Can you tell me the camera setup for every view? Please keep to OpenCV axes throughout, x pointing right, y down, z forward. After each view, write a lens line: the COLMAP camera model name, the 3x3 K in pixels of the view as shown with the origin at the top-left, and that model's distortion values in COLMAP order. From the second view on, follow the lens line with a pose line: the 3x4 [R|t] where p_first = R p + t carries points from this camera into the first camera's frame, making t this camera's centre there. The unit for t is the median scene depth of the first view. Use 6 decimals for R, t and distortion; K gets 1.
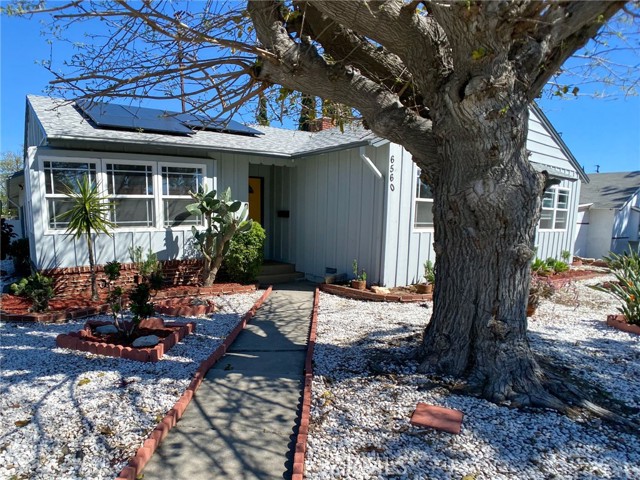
lens RADIAL K [[481.6, 0, 236.1], [0, 481.6, 321.4], [0, 0, 1]] dist [-0.083275, 0.005215]
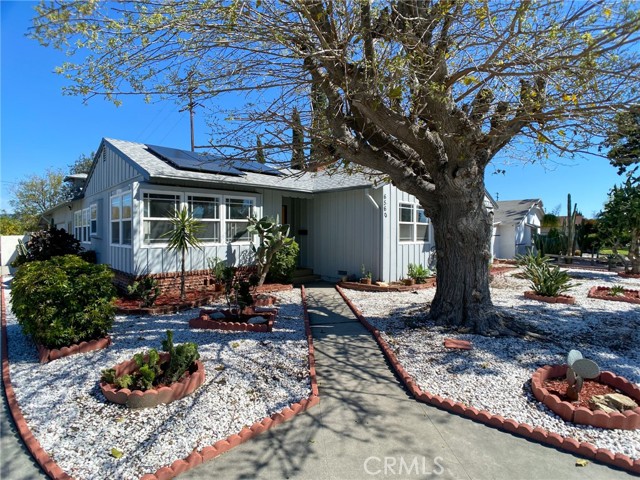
lens RADIAL K [[444.7, 0, 320.0], [0, 444.7, 240.0], [0, 0, 1]] dist [-0.096601, 0.003372]
pose [[0.961193, -0.004735, 0.275837, -0.259024], [0.058247, 0.980797, -0.186133, 0.043175], [-0.269658, 0.194976, 0.943010, -0.249856]]
